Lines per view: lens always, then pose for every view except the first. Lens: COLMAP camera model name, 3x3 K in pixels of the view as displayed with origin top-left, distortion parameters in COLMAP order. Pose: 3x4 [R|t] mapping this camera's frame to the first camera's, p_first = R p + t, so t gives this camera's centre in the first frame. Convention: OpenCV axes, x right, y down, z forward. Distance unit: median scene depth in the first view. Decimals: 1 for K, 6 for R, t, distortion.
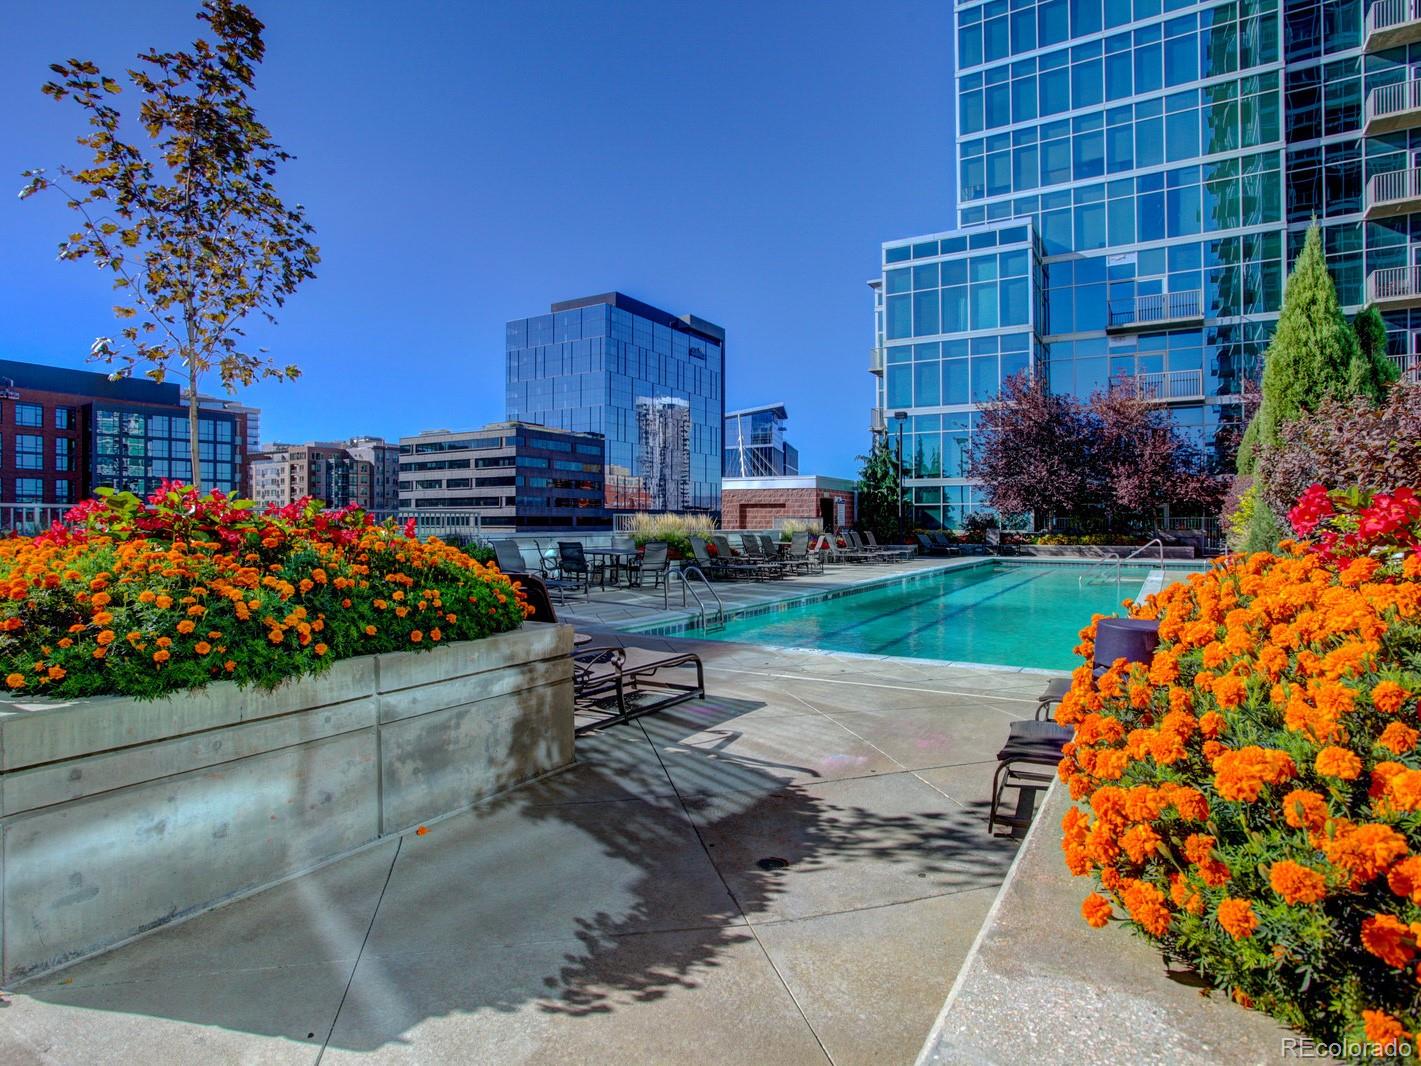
lens RADIAL K [[785.1, 0, 710.5], [0, 785.1, 533.0], [0, 0, 1]] dist [-0.028666, 0.000925]
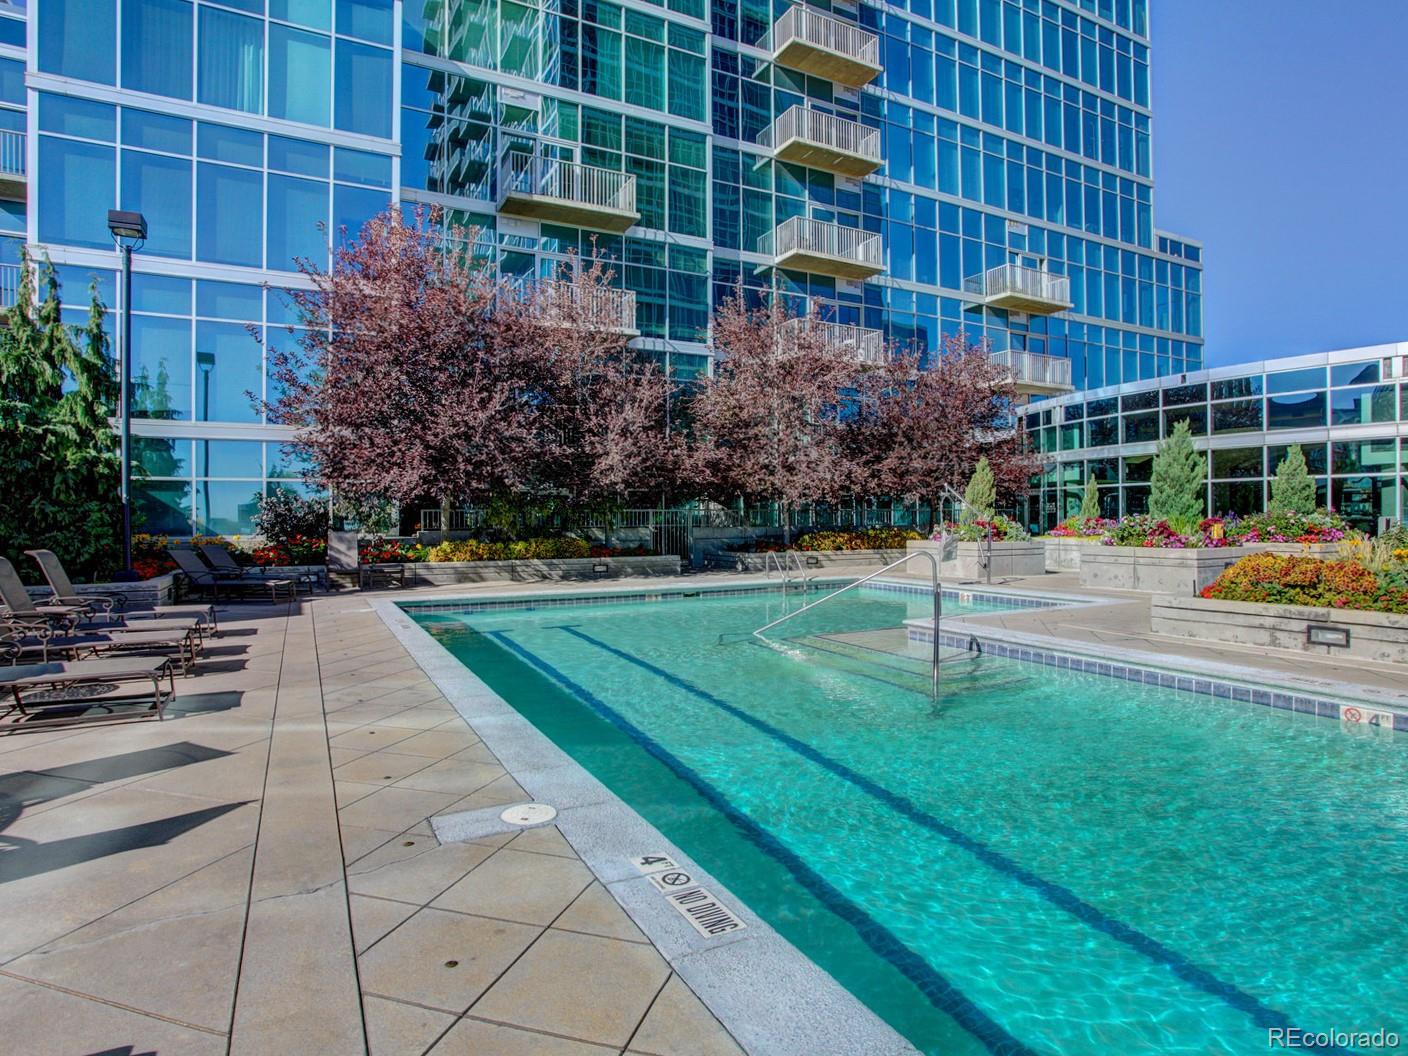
lens RADIAL K [[777.9, 0, 704.0], [0, 777.9, 528.0], [0, 0, 1]] dist [-0.028666, 0.000925]
pose [[0.512160, -0.010522, 0.858826, 0.071195], [0.011228, 0.999922, 0.005555, -0.007931], [-0.858817, 0.006798, 0.512238, 0.572593]]
